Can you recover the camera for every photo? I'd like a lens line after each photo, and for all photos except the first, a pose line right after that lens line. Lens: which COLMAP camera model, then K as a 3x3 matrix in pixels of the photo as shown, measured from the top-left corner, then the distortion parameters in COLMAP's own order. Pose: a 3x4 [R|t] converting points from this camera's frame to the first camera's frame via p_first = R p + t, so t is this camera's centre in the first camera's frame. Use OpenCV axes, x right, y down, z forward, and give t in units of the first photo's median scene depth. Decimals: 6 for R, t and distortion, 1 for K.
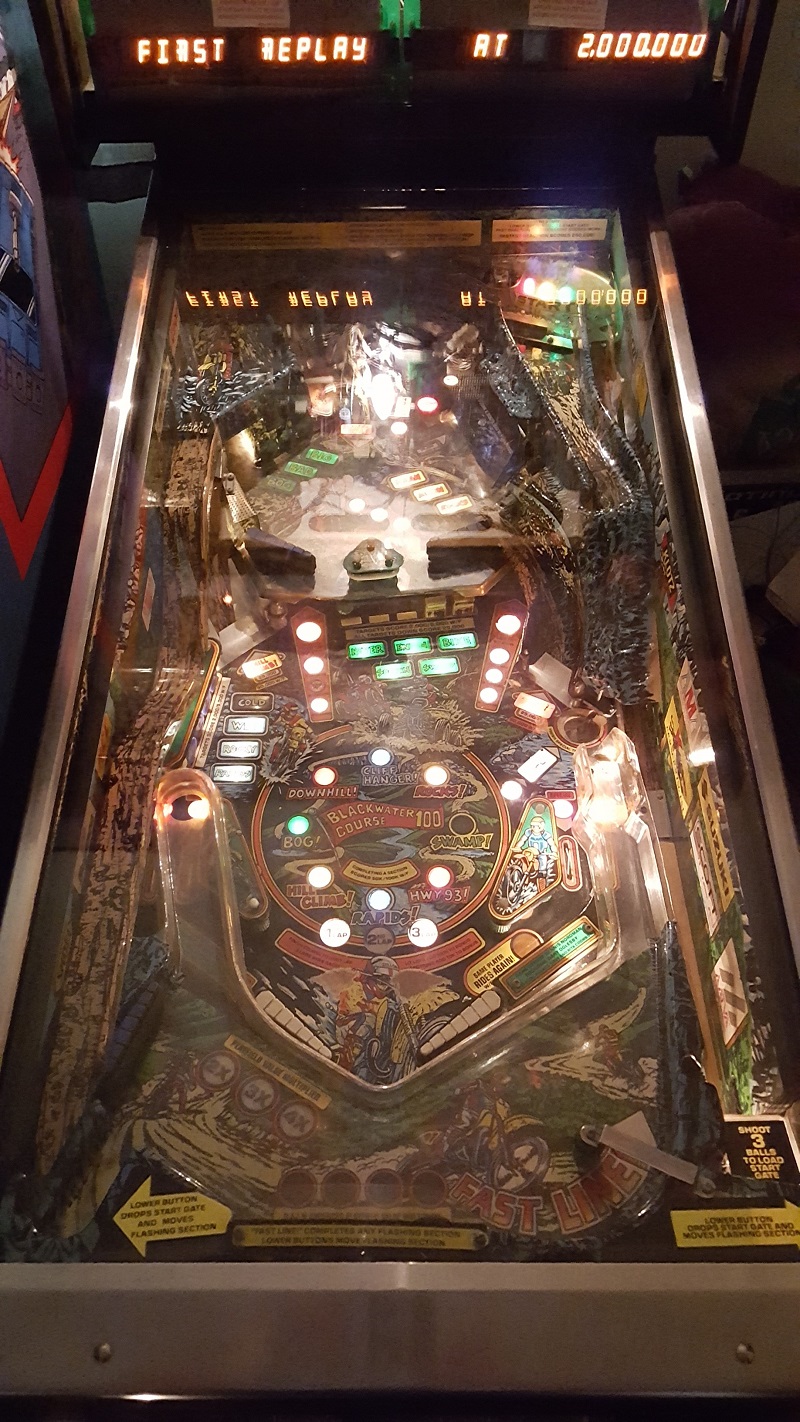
lens RADIAL K [[1037.8, 0, 400.0], [0, 1037.8, 711.0], [0, 0, 1]] dist [0.181605, -0.364205]
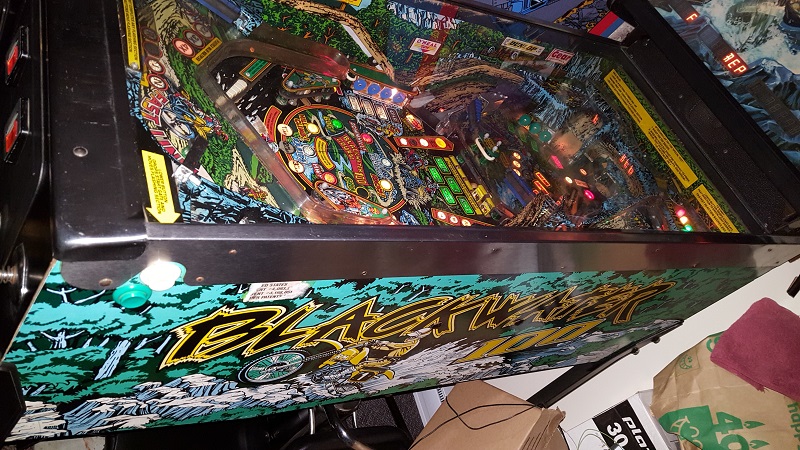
lens RADIAL K [[589.2, 0, 400.0], [0, 589.2, 225.0], [0, 0, 1]] dist [0.185758, -0.366831]
pose [[0.316567, 0.795010, -0.517440, 0.599517], [-0.946384, 0.301719, -0.115424, 0.171793], [0.064358, 0.526237, 0.847899, 0.196283]]
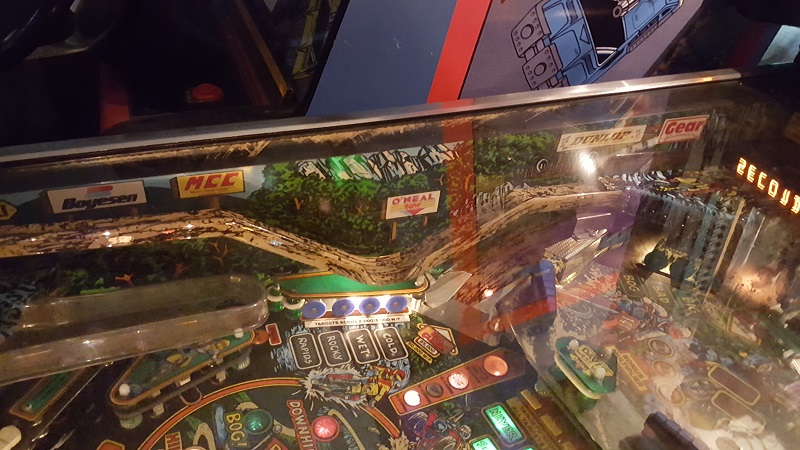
lens RADIAL K [[583.8, 0, 405.9], [0, 583.8, 237.6], [0, 0, 1]] dist [0.181605, -0.364205]
pose [[0.349299, 0.600913, -0.718953, 0.217439], [-0.829985, 0.554524, 0.060237, -0.114830], [0.434874, 0.575680, 0.692443, 0.574308]]
